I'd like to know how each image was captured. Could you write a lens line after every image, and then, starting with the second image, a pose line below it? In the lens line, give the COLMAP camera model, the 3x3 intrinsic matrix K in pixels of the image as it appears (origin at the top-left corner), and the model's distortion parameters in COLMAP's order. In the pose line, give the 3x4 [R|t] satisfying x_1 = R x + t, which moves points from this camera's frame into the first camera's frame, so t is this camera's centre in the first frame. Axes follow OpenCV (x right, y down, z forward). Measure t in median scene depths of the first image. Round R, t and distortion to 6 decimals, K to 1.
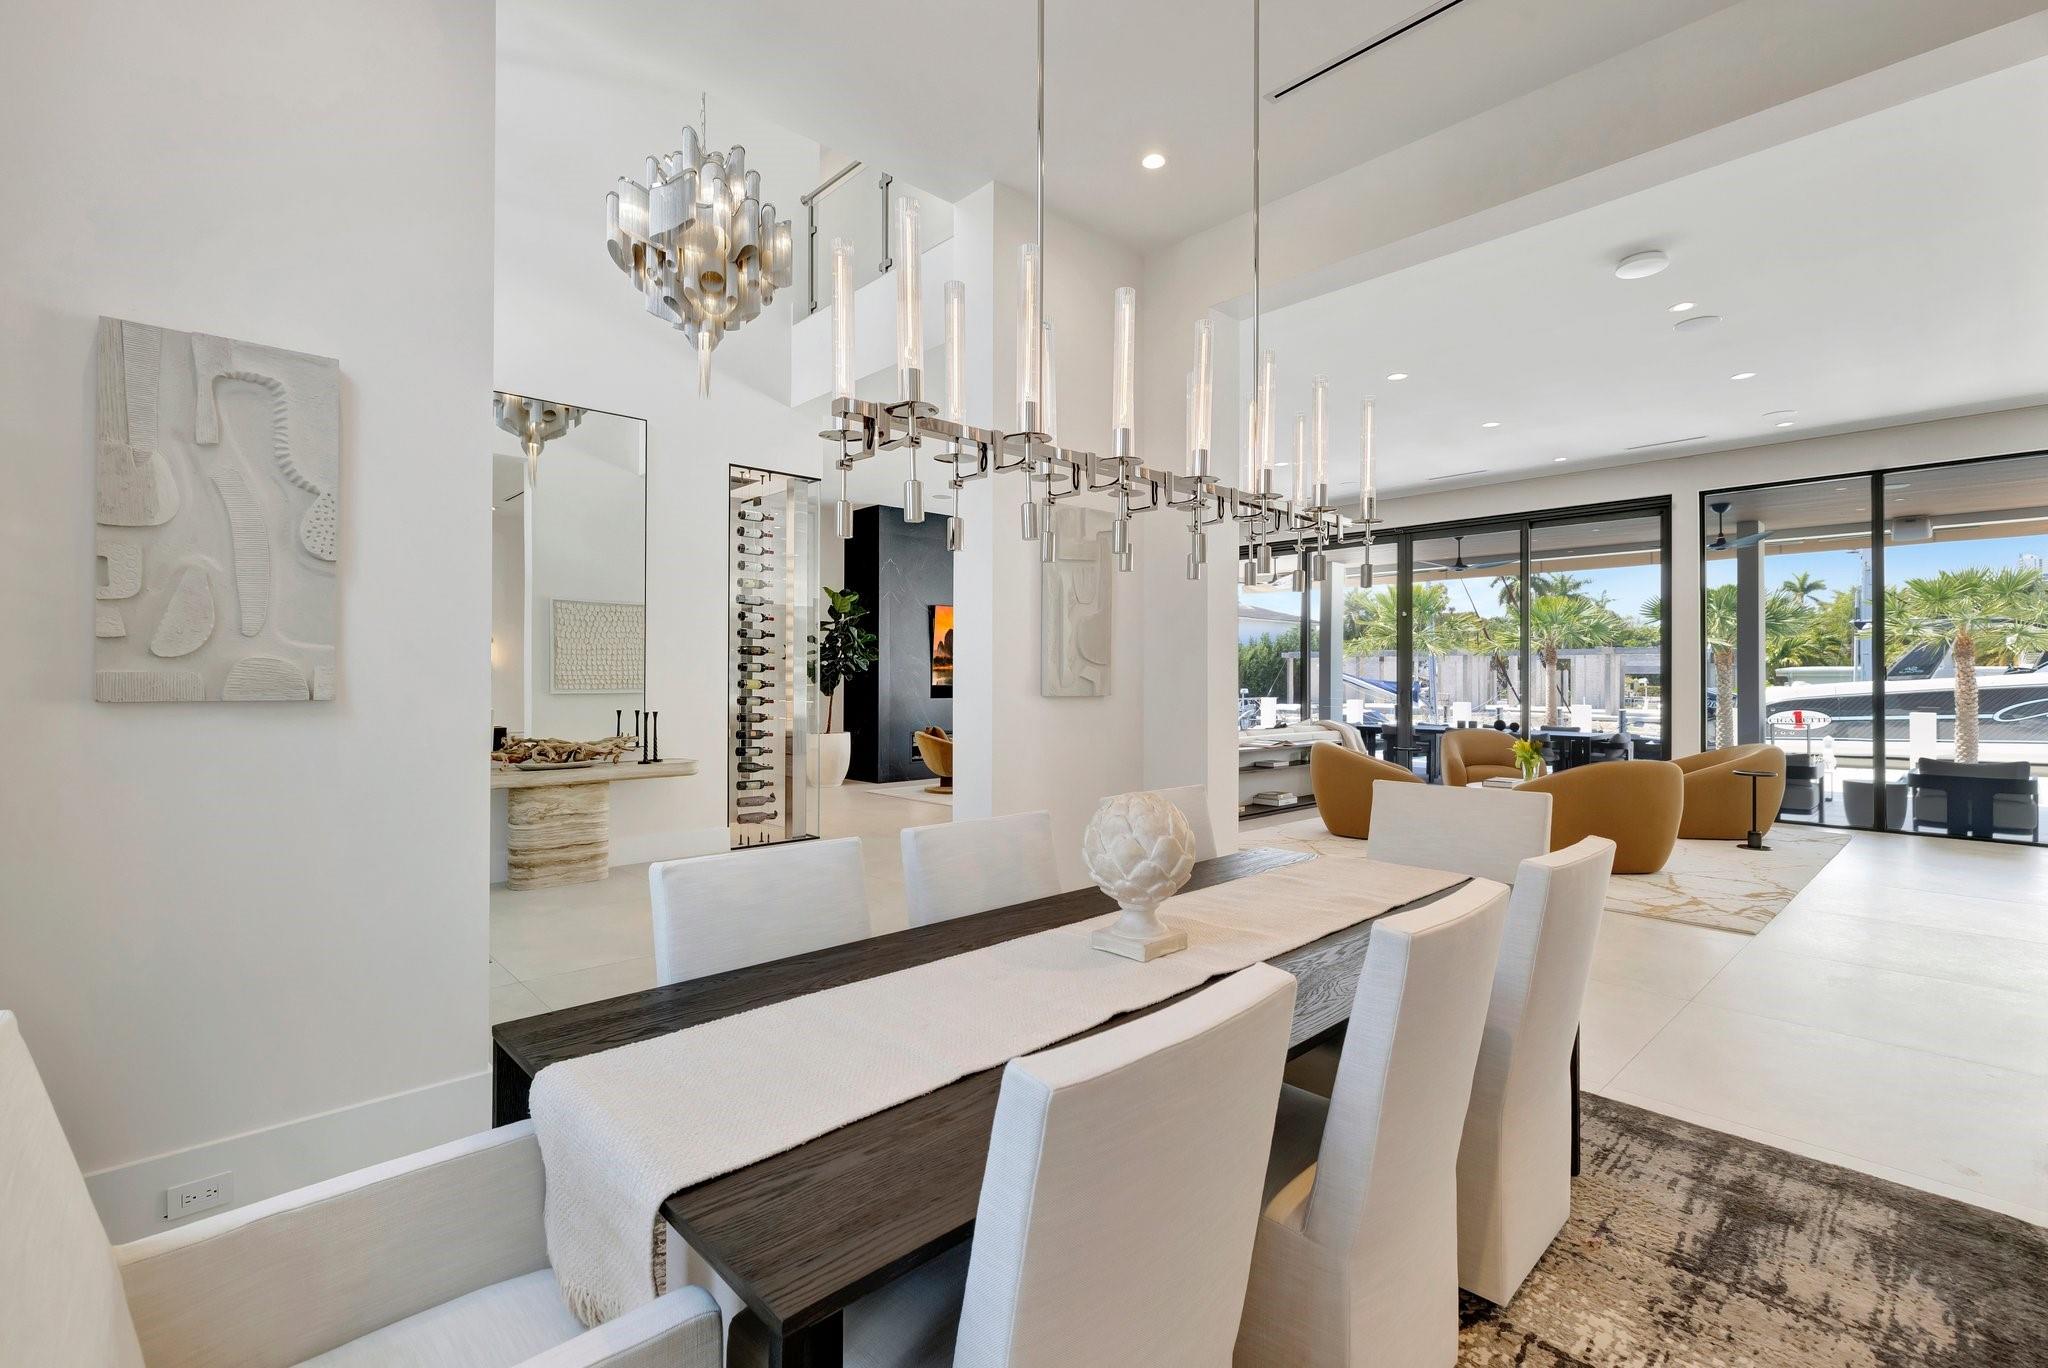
lens RADIAL K [[903.7, 0, 1023.0], [0, 903.7, 676.3], [0, 0, 1]] dist [0.002009, 0.000849]
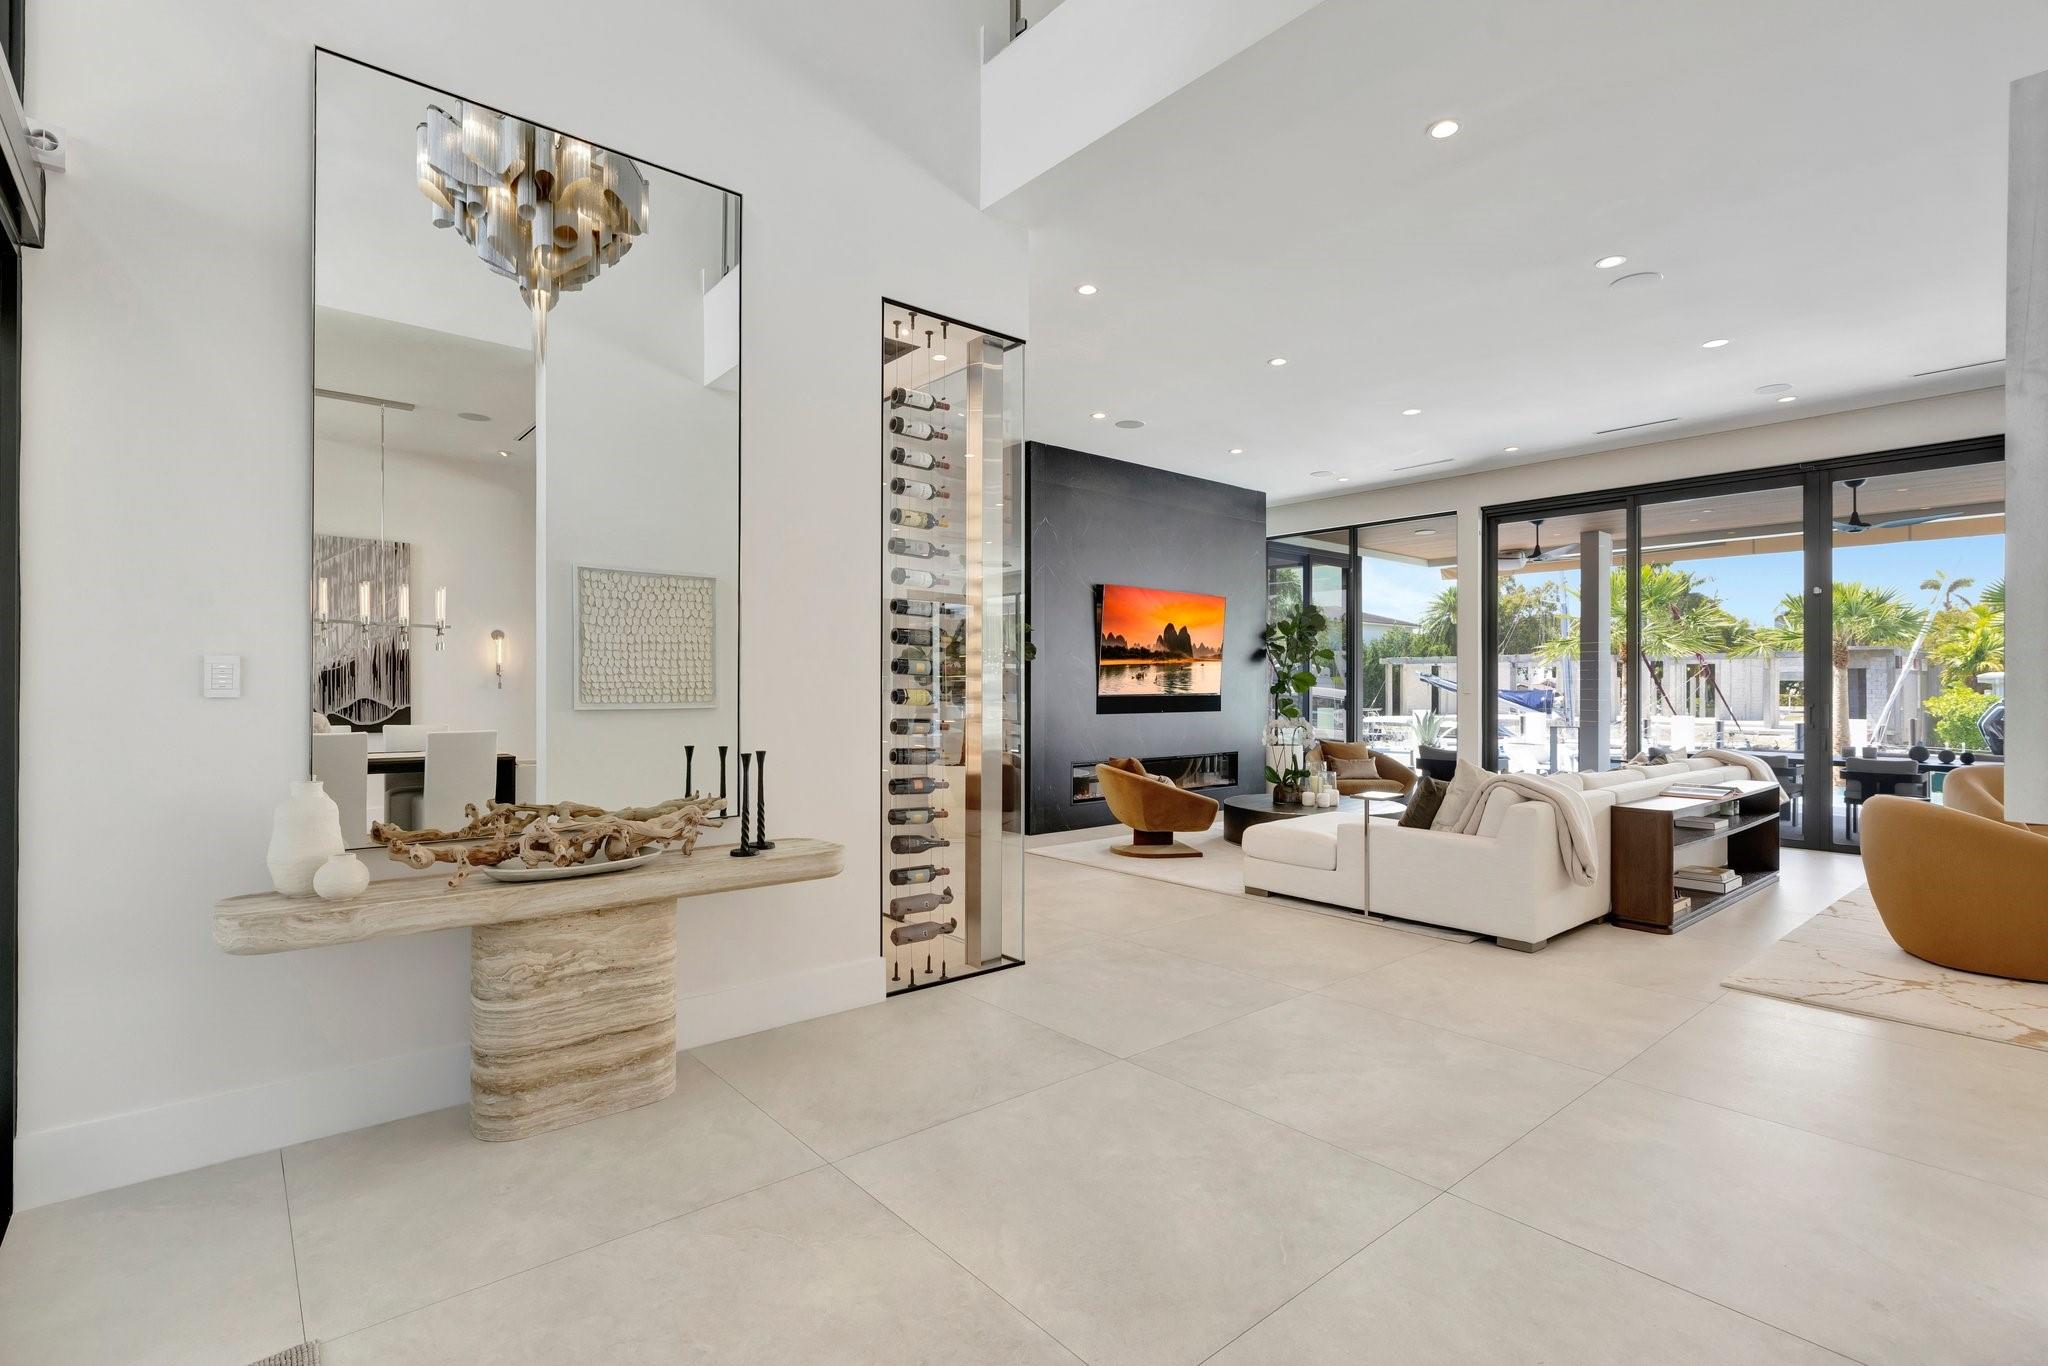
lens RADIAL K [[950.6, 0, 1025.9], [0, 950.6, 690.5], [0, 0, 1]] dist [0.002658, -0.000201]
pose [[0.998649, -0.001100, -0.051949, -0.202863], [0.001411, 0.999981, 0.005955, 0.001296], [0.051941, -0.006020, 0.998632, 0.415708]]
